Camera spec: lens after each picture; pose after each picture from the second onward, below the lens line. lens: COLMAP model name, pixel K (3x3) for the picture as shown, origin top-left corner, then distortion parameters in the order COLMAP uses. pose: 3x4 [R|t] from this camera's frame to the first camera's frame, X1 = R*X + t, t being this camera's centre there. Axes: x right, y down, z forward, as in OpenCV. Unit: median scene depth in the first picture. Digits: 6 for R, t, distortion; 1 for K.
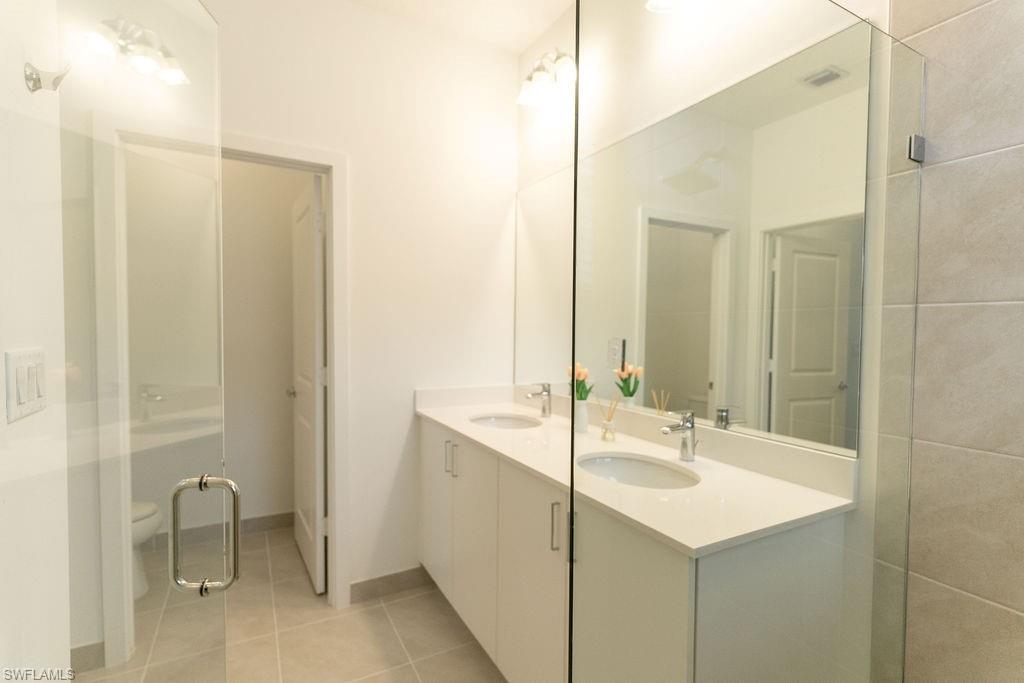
lens RADIAL K [[489.2, 0, 516.3], [0, 489.2, 343.8], [0, 0, 1]] dist [0.003237, 0.000797]
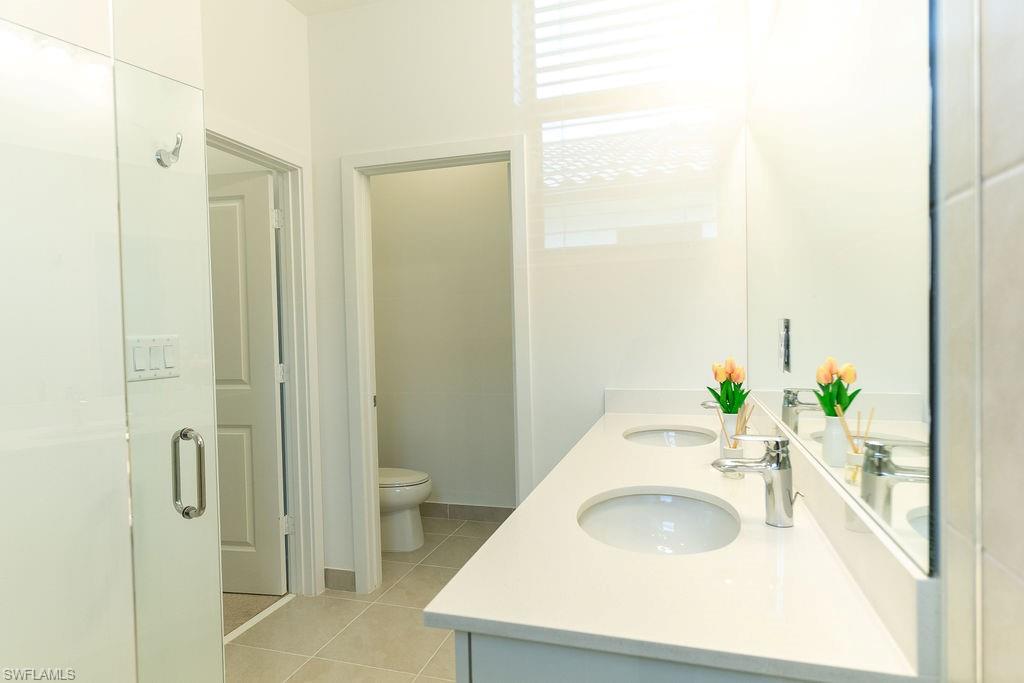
lens RADIAL K [[576.8, 0, 512.0], [0, 576.8, 341.5], [0, 0, 1]] dist [-0.001830, -0.000222]
pose [[0.689917, -0.010038, -0.723819, 0.541678], [0.006141, 0.999949, -0.008014, 0.024930], [0.723863, 0.001084, 0.689943, 0.271447]]
